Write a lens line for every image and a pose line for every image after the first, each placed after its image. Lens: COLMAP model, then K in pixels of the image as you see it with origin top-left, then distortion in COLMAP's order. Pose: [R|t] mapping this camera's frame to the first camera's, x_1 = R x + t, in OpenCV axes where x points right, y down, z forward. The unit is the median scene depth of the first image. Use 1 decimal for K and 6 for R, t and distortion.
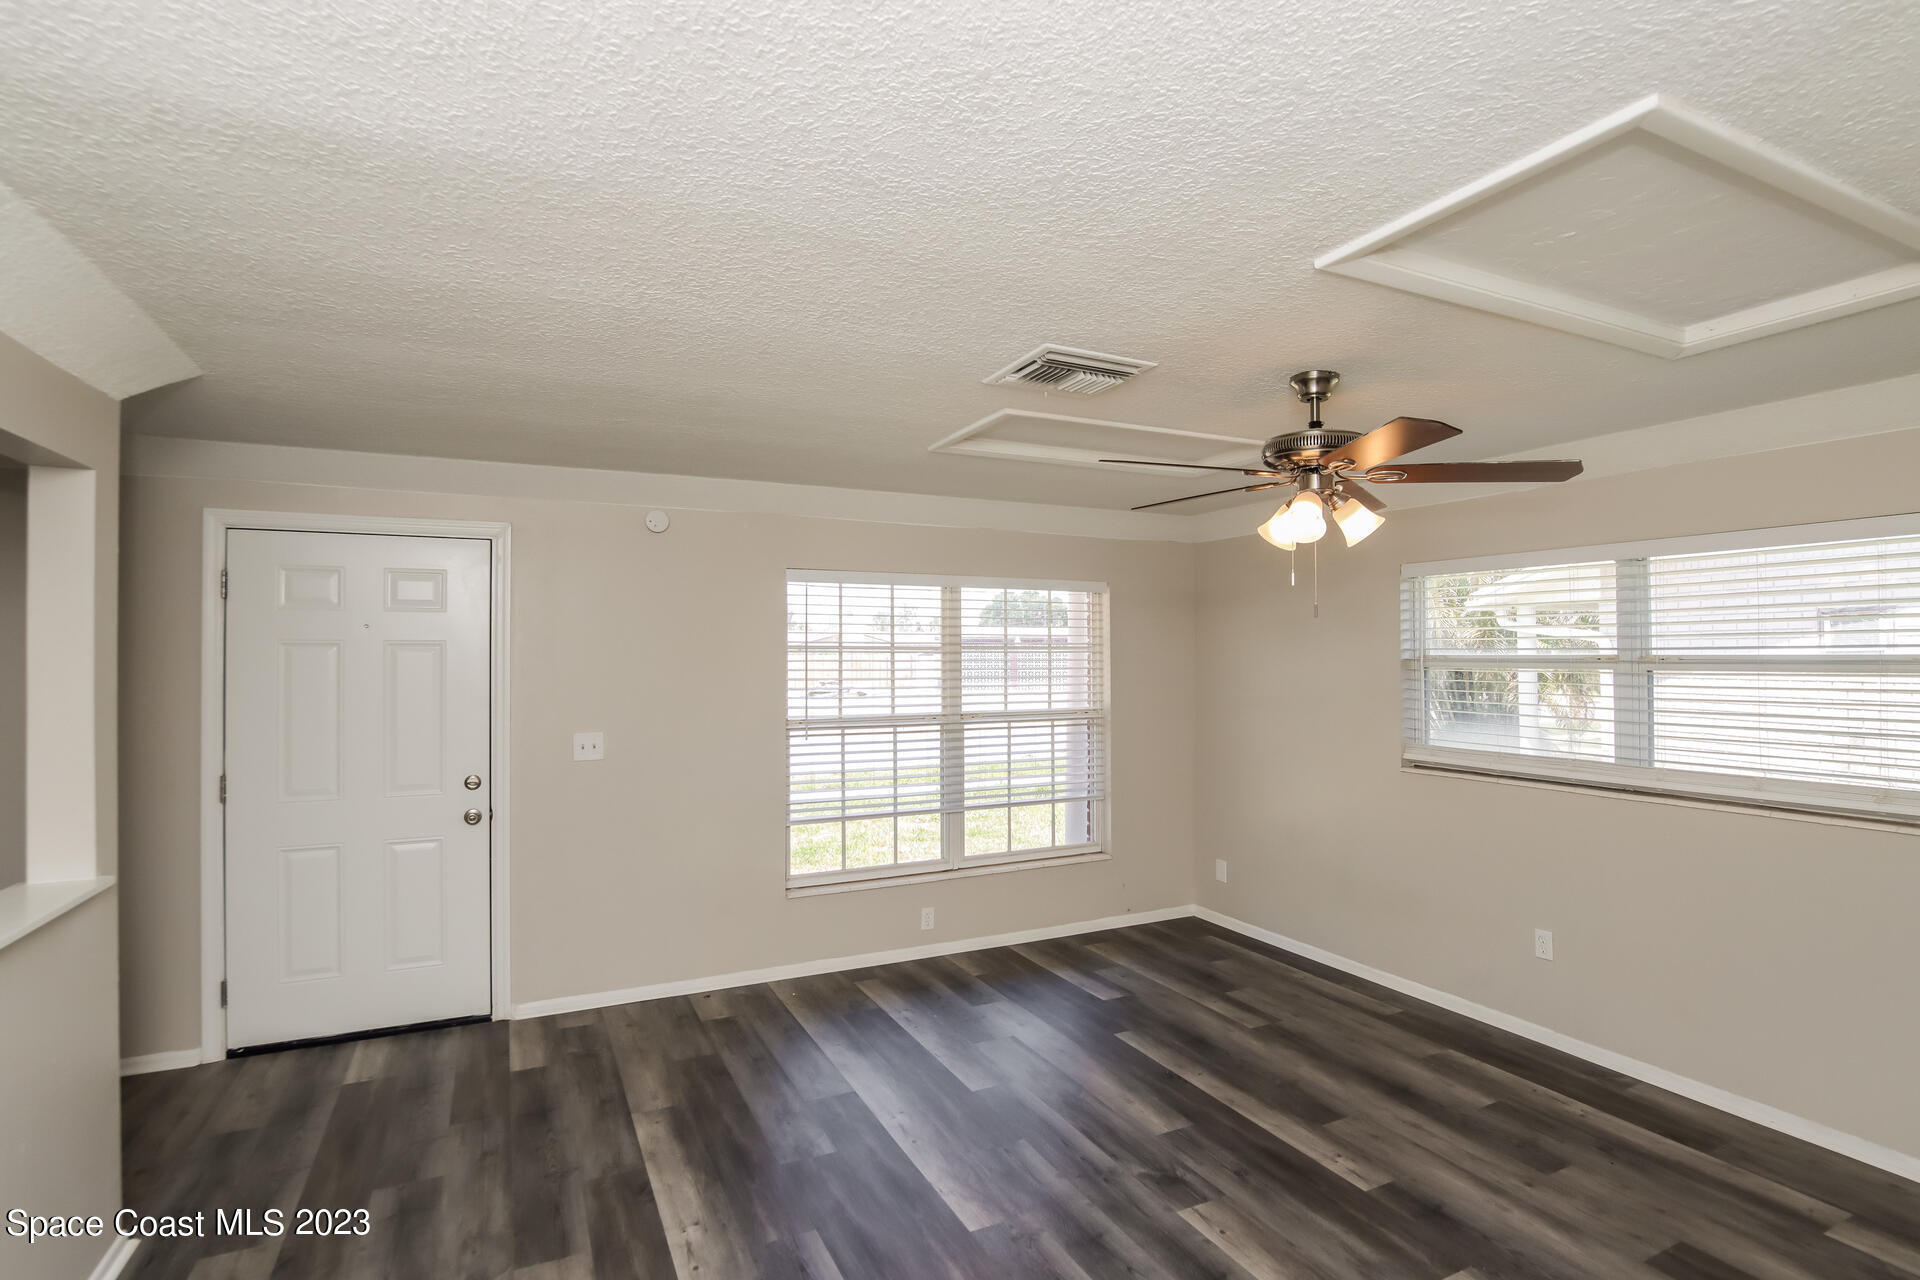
lens RADIAL K [[928.0, 0, 956.3], [0, 928.0, 655.9], [0, 0, 1]] dist [-0.021592, 0.001766]
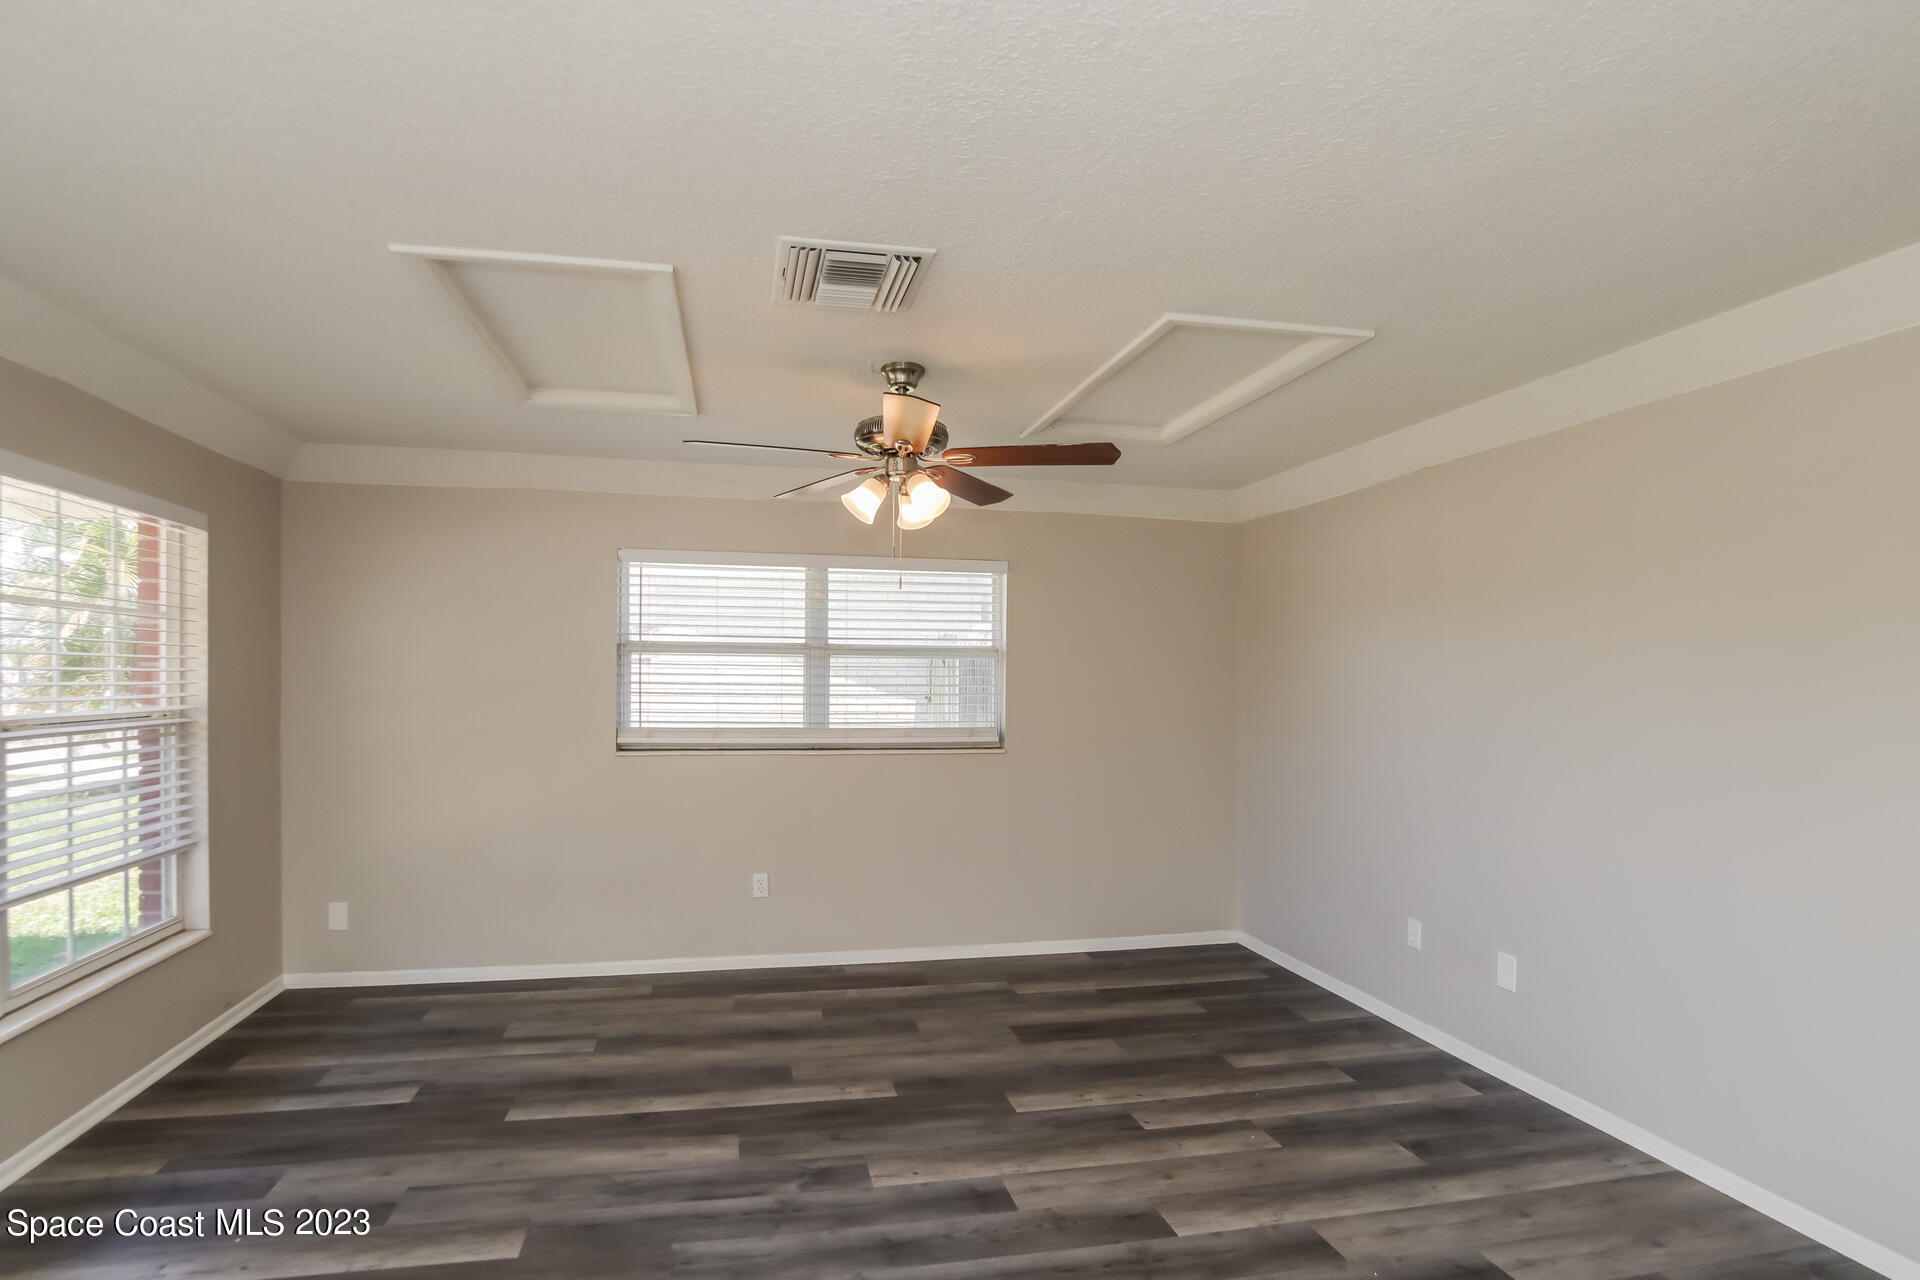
lens RADIAL K [[928.0, 0, 956.3], [0, 928.0, 655.9], [0, 0, 1]] dist [-0.021592, 0.001766]
pose [[0.266739, 0.022650, 0.963503, -0.486729], [-0.004936, 0.999743, -0.022135, 0.046603], [-0.963756, 0.001148, 0.266782, 0.465139]]
